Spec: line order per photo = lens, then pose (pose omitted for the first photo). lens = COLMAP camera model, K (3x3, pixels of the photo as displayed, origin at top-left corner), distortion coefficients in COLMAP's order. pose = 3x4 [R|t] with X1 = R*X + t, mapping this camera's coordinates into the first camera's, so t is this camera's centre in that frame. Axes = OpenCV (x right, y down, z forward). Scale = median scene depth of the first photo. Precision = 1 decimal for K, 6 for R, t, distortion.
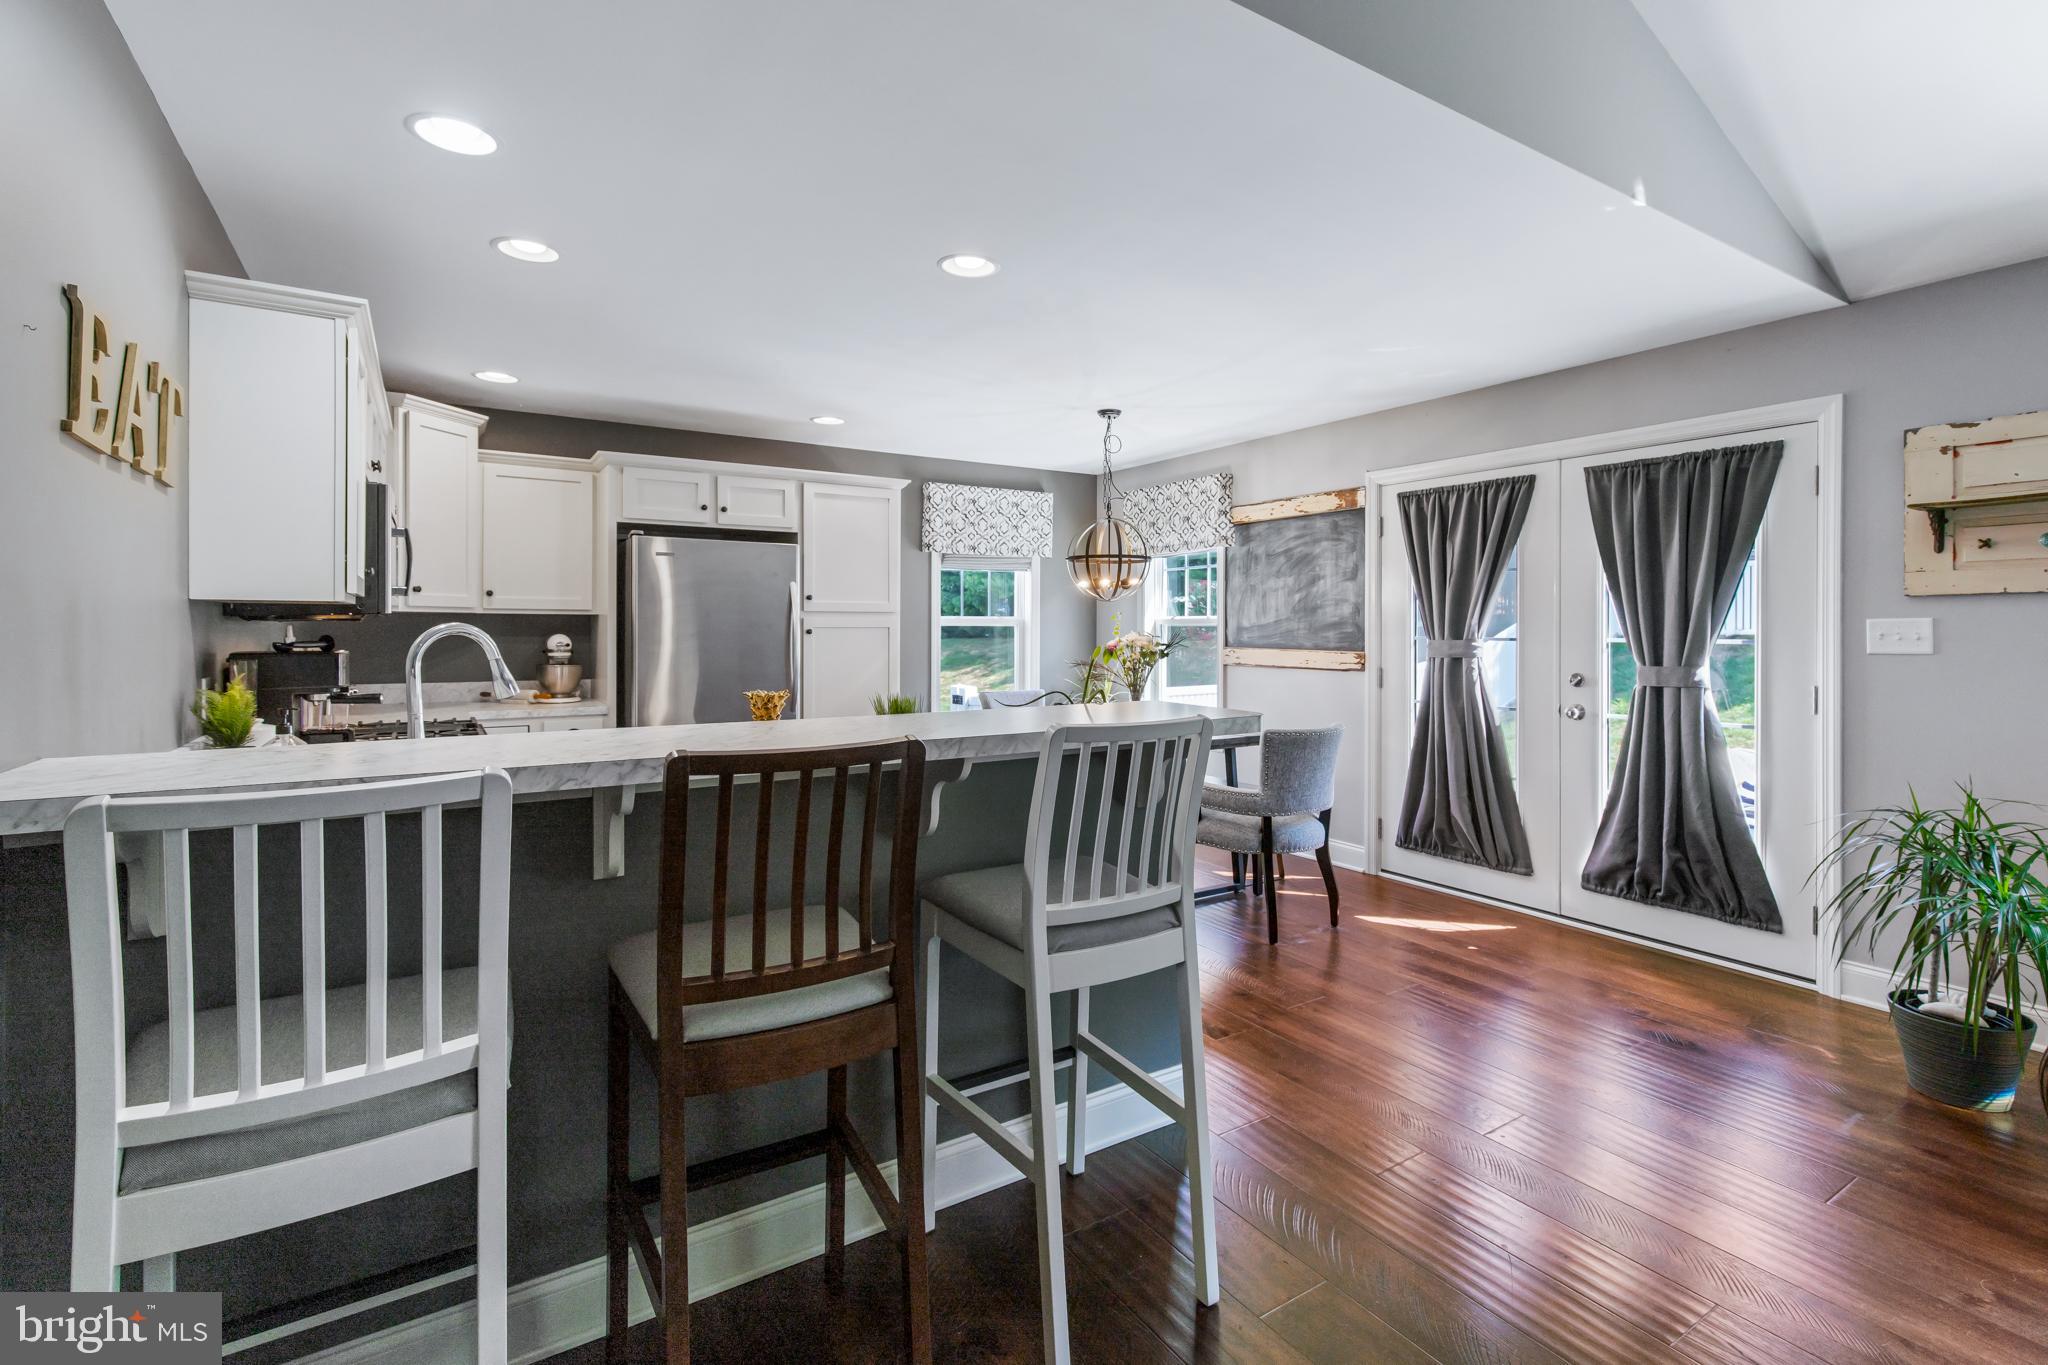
lens RADIAL K [[940.4, 0, 1051.3], [0, 940.4, 629.2], [0, 0, 1]] dist [-0.002176, 0.000428]
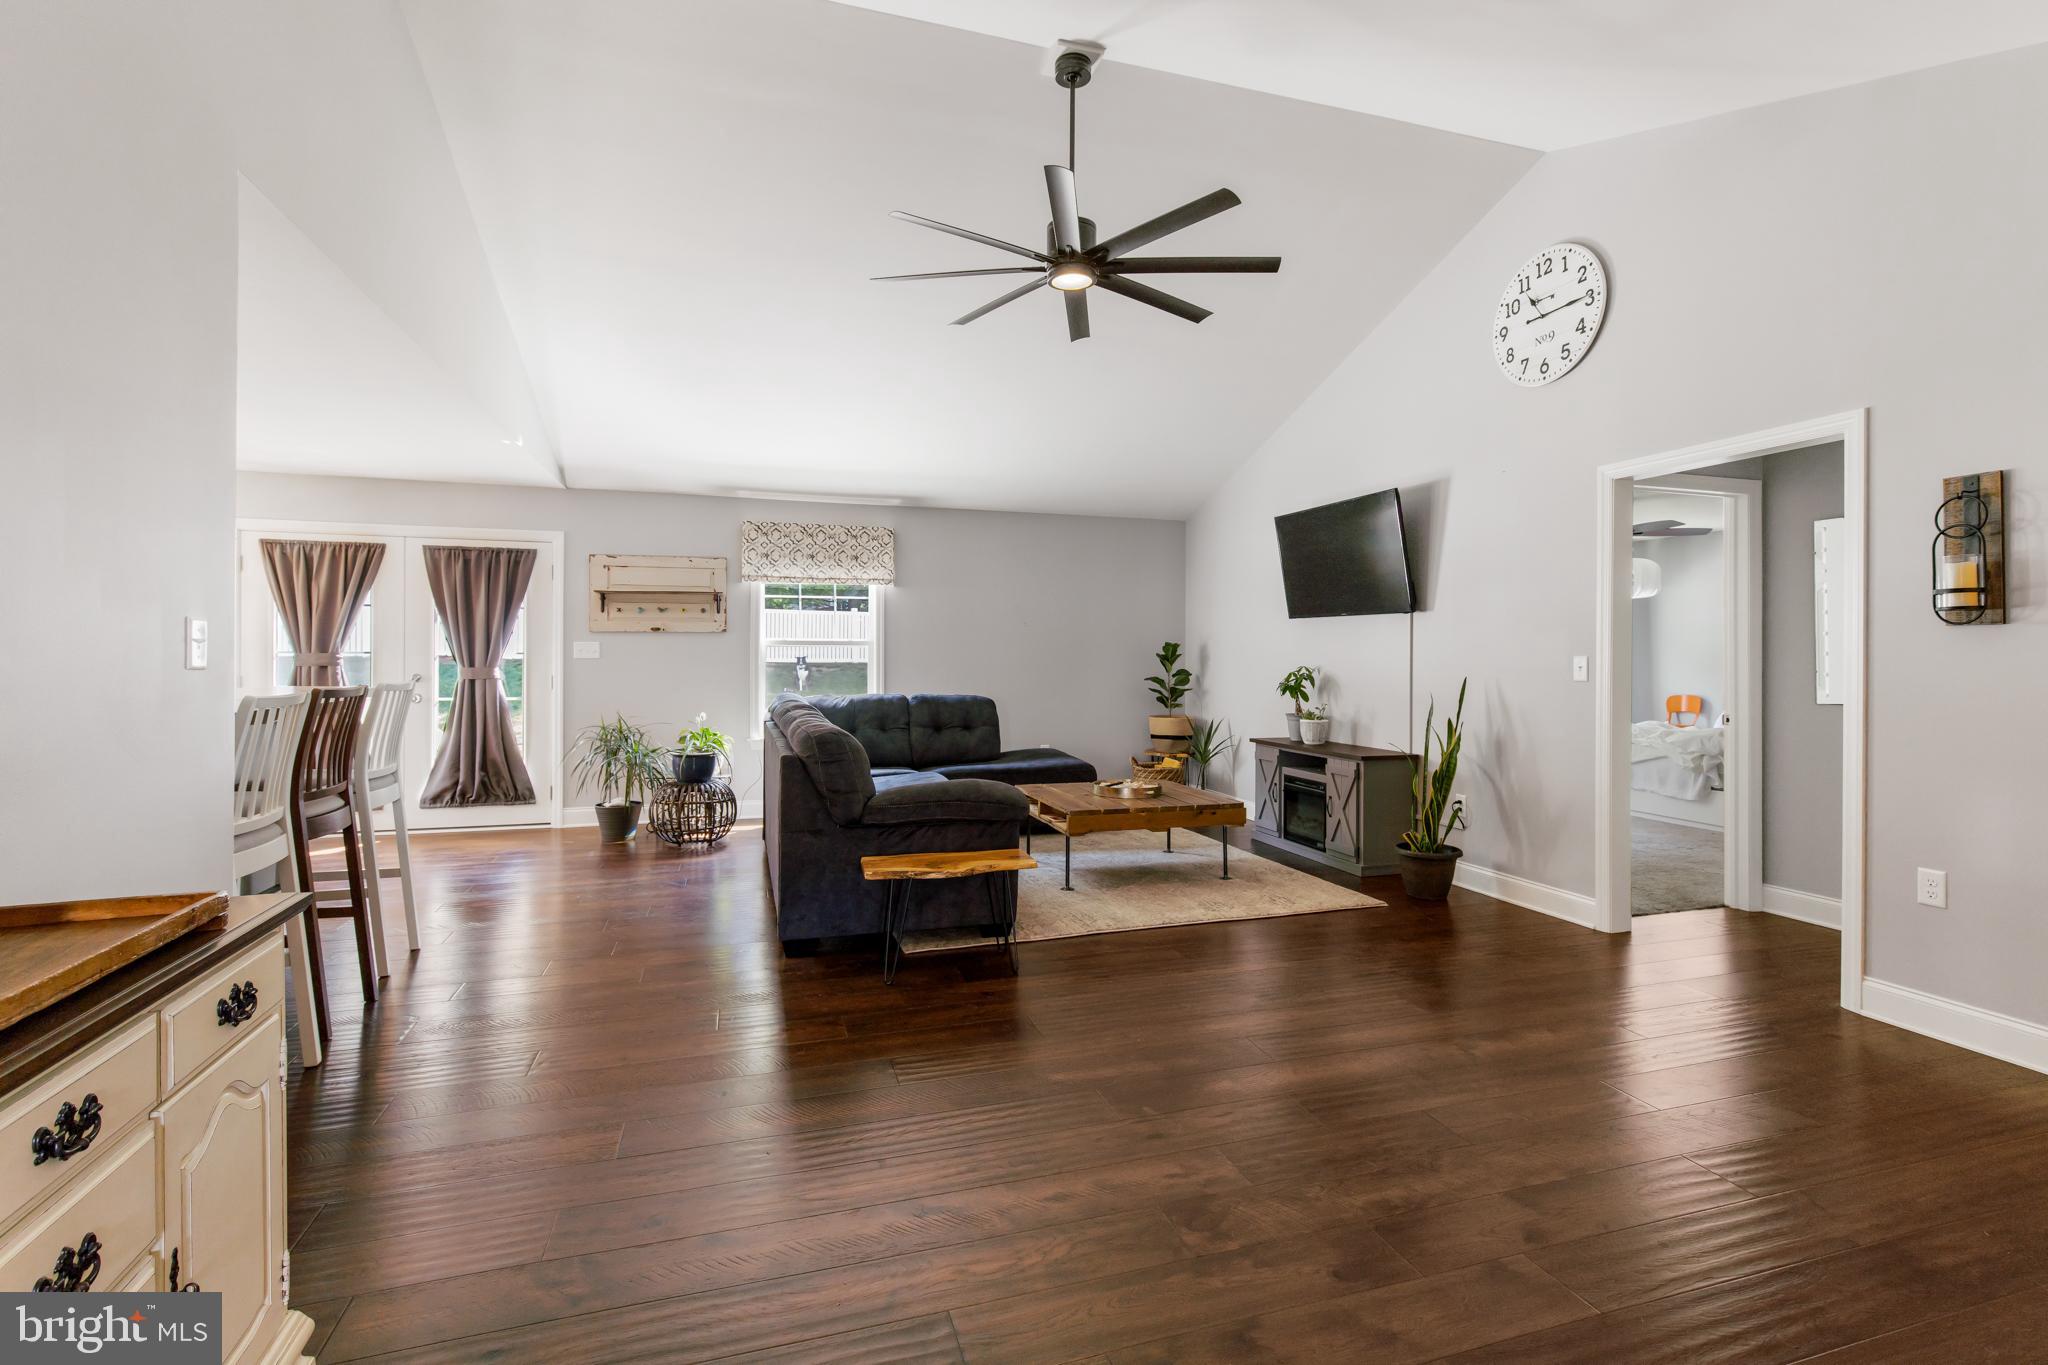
lens RADIAL K [[940.4, 0, 1012.0], [0, 940.4, 662.8], [0, 0, 1]] dist [-0.002176, 0.000428]
pose [[0.271270, -0.001278, 0.962503, -0.706125], [-0.001336, 0.999998, 0.001704, 0.024435], [-0.962502, -0.001748, 0.271267, -0.404769]]
